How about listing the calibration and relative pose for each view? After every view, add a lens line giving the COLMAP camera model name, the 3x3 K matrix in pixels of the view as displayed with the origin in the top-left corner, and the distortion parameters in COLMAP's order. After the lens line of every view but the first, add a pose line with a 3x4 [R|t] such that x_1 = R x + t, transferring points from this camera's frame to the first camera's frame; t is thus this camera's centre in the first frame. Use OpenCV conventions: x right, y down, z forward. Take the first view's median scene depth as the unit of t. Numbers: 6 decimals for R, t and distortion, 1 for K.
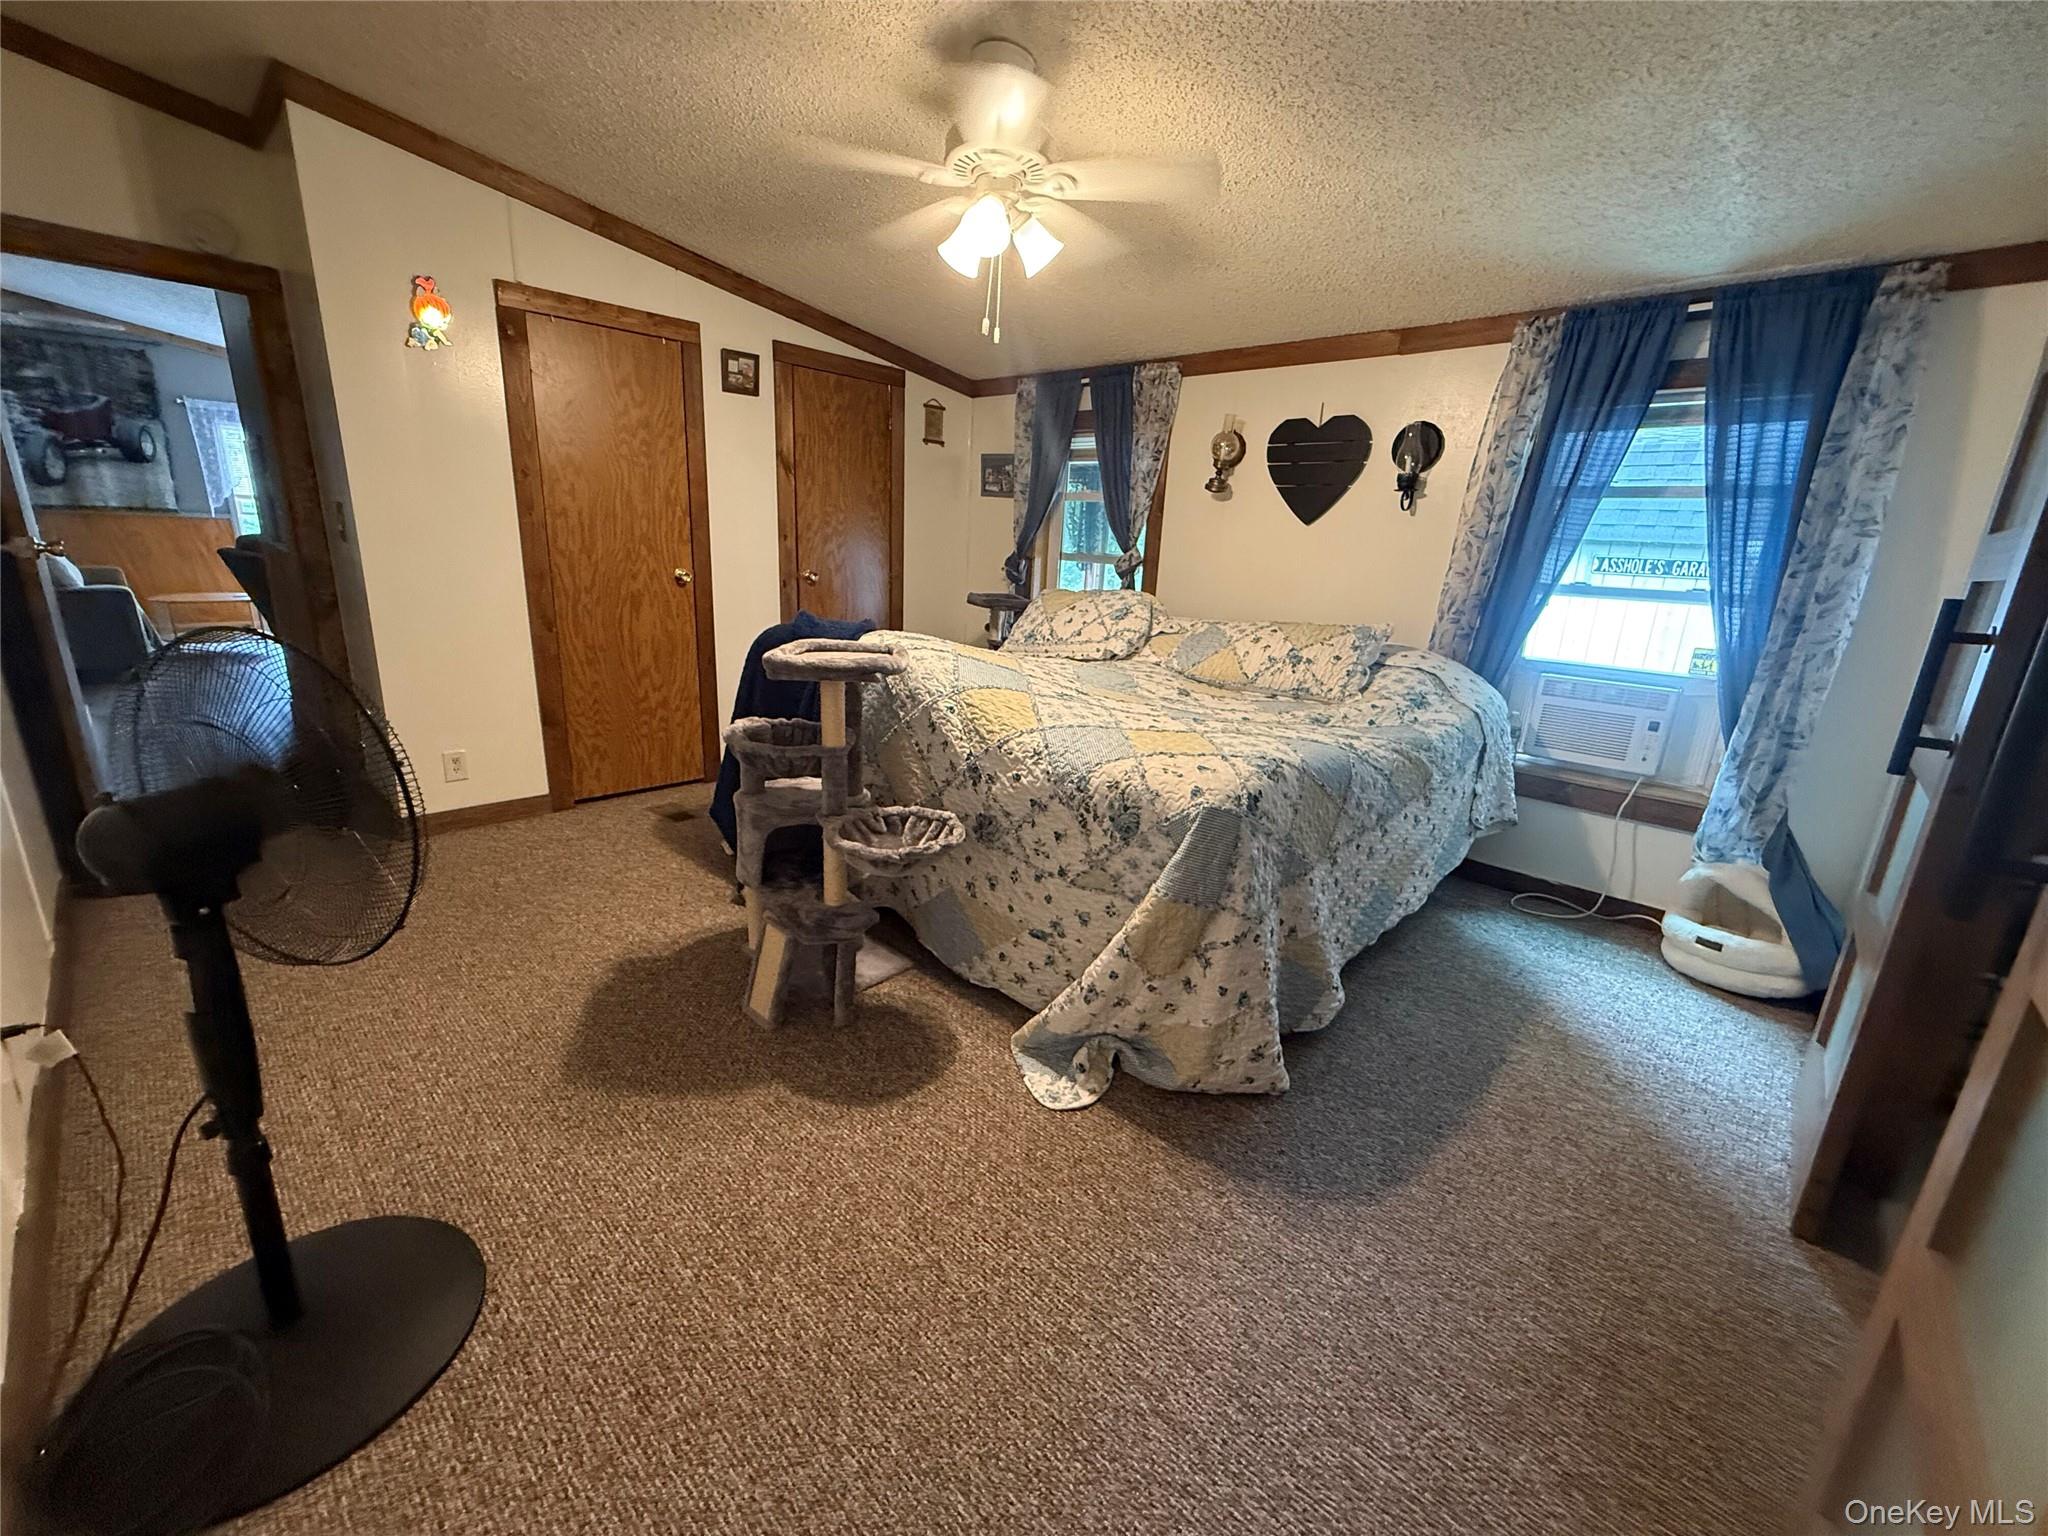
lens RADIAL K [[825.0, 0, 1024.0], [0, 825.0, 768.0], [0, 0, 1]] dist [-0.003071, -0.000174]
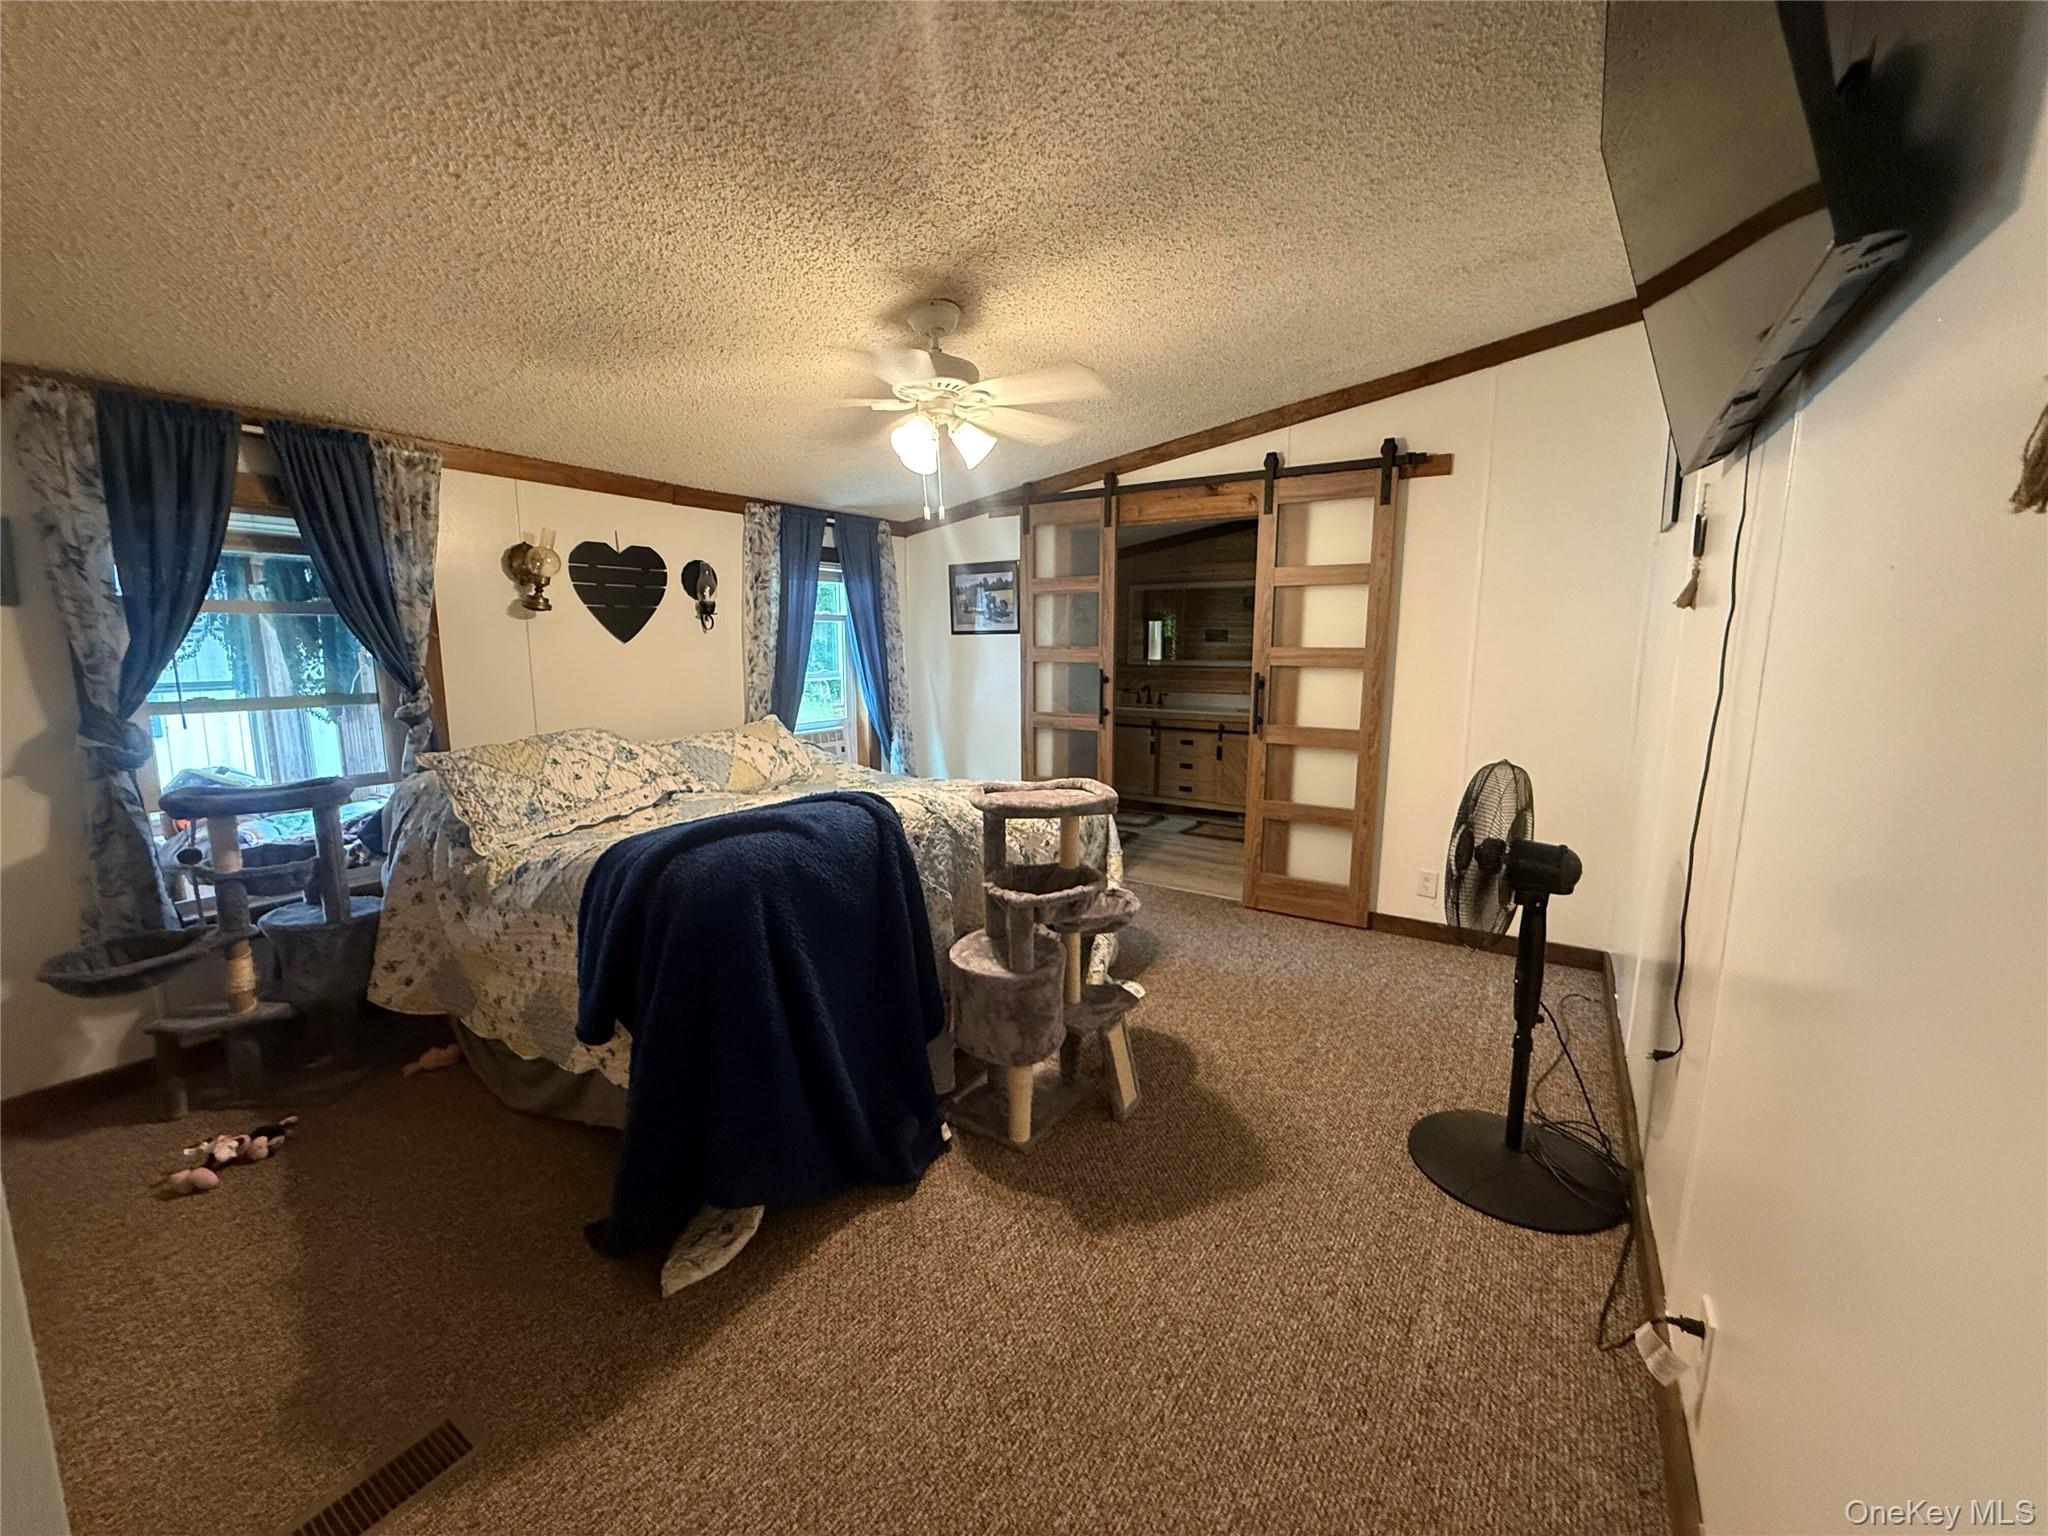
lens RADIAL K [[825.0, 0, 1024.0], [0, 825.0, 768.0], [0, 0, 1]] dist [-0.003071, -0.000174]
pose [[-0.188227, -0.197333, 0.962097, -0.879516], [0.252572, 0.936933, 0.241586, -0.303429], [-0.949093, 0.288471, -0.126515, 0.780578]]
